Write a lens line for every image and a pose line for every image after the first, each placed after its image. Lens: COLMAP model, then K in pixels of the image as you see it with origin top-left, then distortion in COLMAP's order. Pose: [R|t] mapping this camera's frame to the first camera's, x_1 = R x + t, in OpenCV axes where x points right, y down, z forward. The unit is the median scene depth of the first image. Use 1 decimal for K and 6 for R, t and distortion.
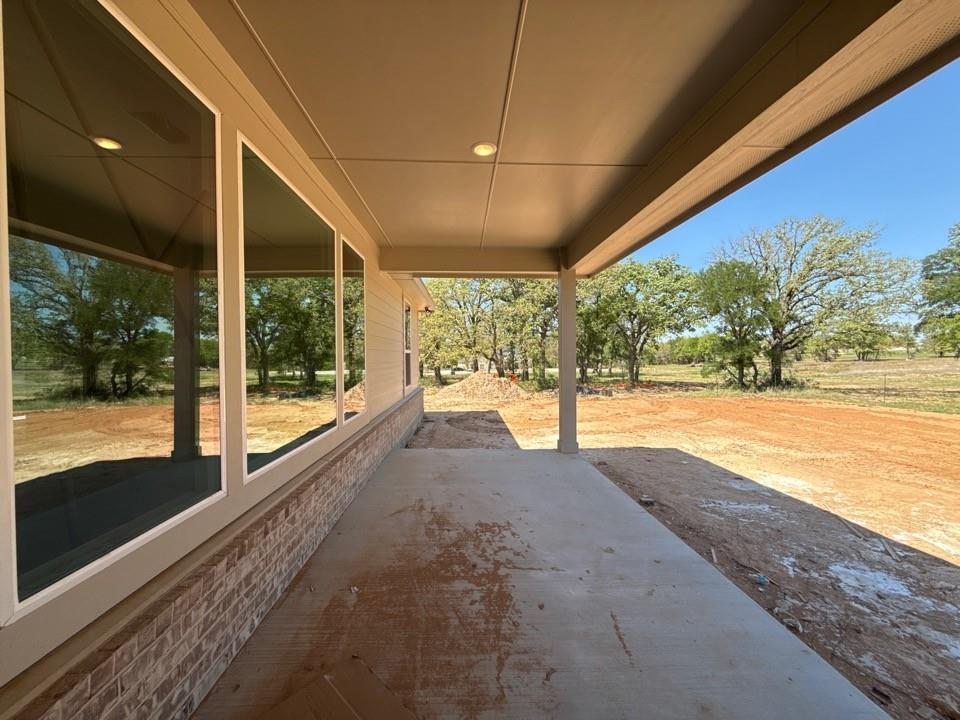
lens RADIAL K [[379.3, 0, 481.1], [0, 379.3, 356.5], [0, 0, 1]] dist [-0.003479, 0.000229]
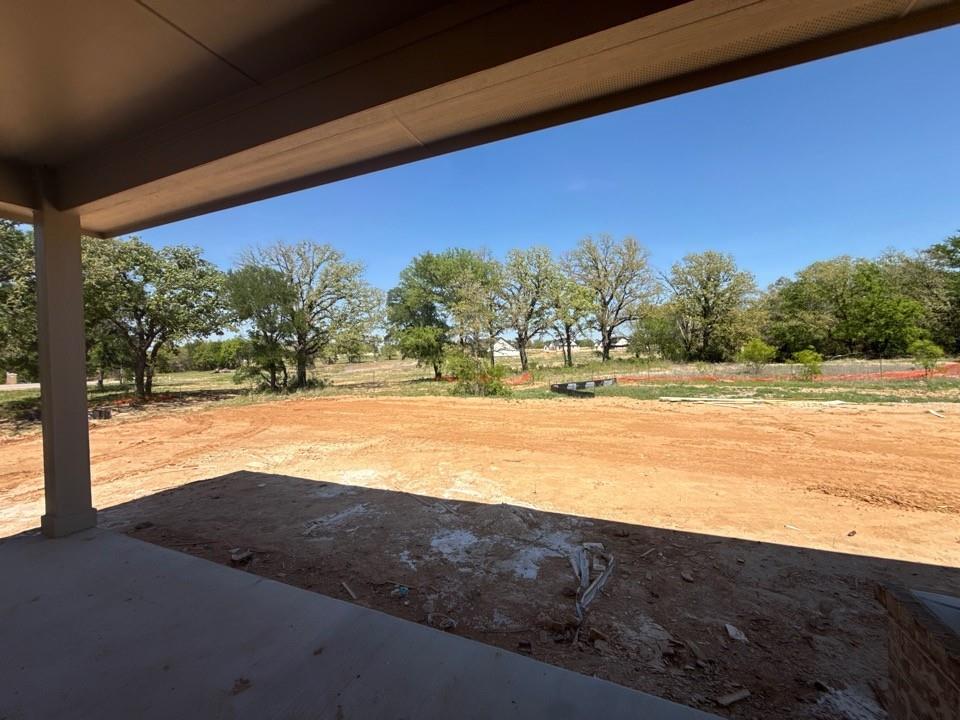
lens RADIAL K [[379.3, 0, 479.2], [0, 379.3, 361.0], [0, 0, 1]] dist [-0.003479, 0.000229]
pose [[0.434463, -0.016993, 0.900529, -0.006959], [0.018740, 0.999776, 0.009824, 0.000670], [-0.900495, 0.012608, 0.434685, 0.110223]]
